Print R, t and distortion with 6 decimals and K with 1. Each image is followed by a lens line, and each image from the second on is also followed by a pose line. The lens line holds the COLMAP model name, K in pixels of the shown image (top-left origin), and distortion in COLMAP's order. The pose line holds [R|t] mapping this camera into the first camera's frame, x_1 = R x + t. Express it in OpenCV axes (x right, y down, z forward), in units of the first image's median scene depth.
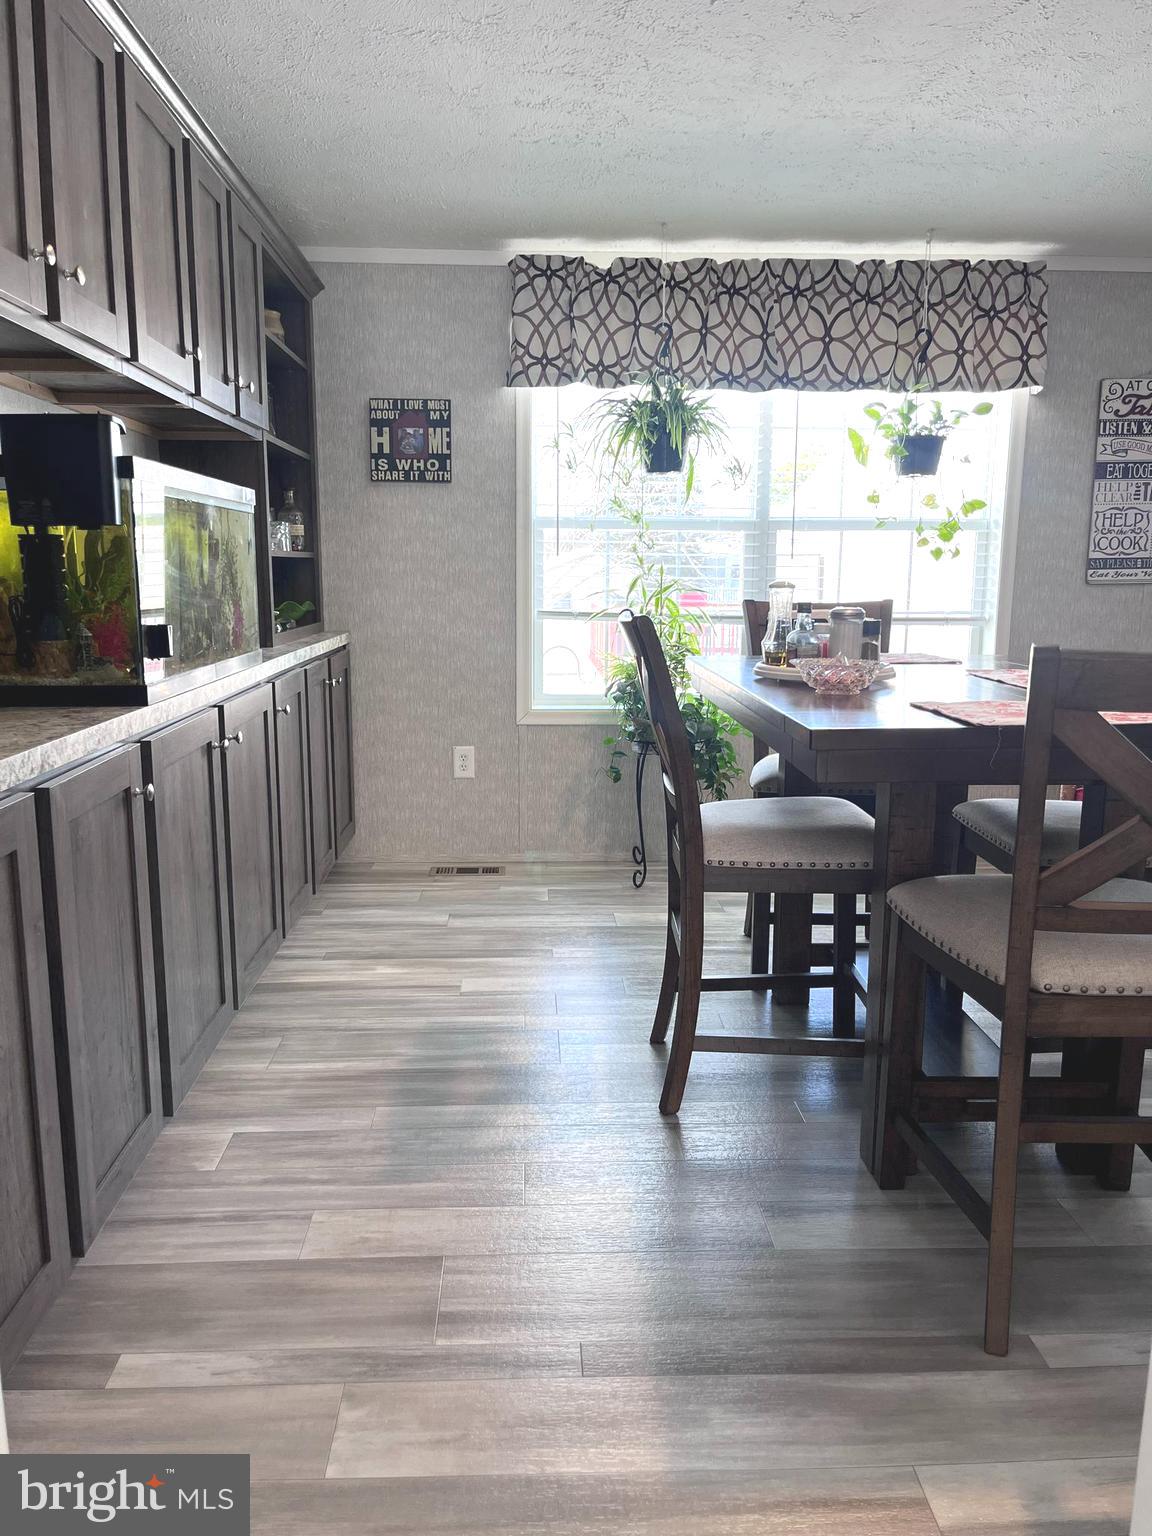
lens RADIAL K [[1164.6, 0, 571.1], [0, 1164.6, 768.6], [0, 0, 1]] dist [0.062934, -0.094194]
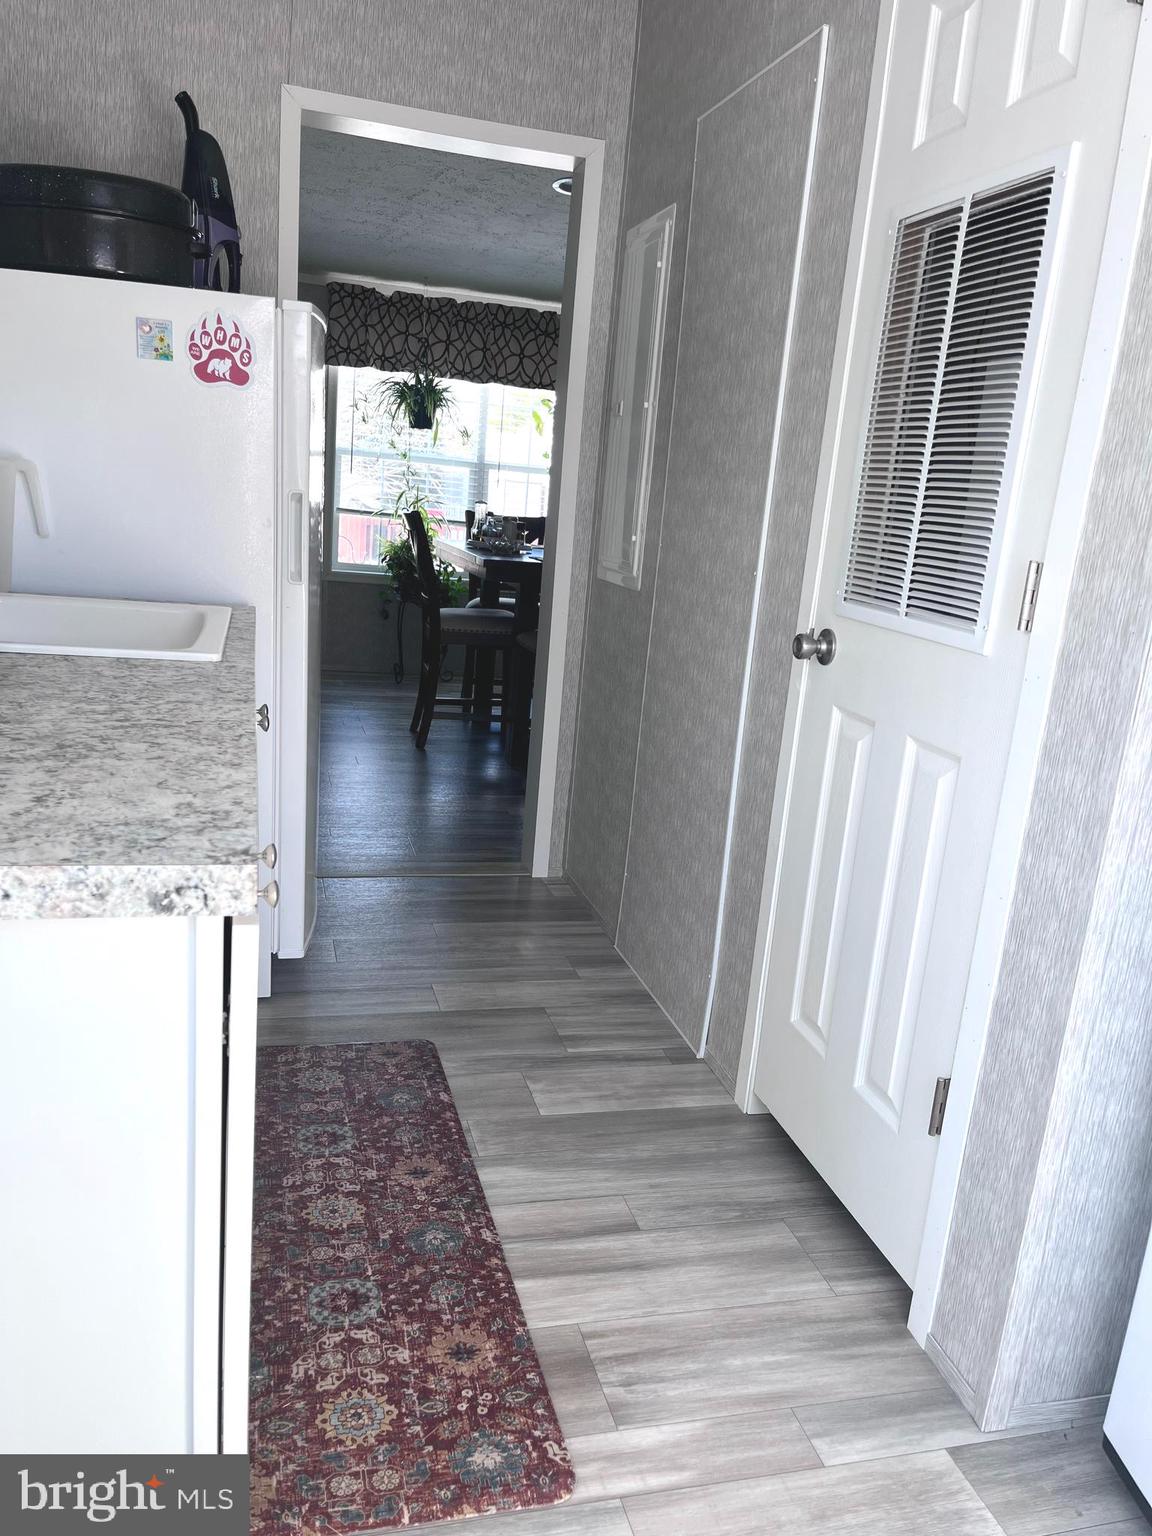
lens RADIAL K [[1164.6, 0, 571.1], [0, 1164.6, 768.6], [0, 0, 1]] dist [0.062934, -0.094194]
pose [[0.972945, 0.025145, 0.229663, -0.080900], [-0.041045, 0.997059, 0.064718, 0.107488], [-0.227361, -0.072393, 0.971116, -0.675258]]
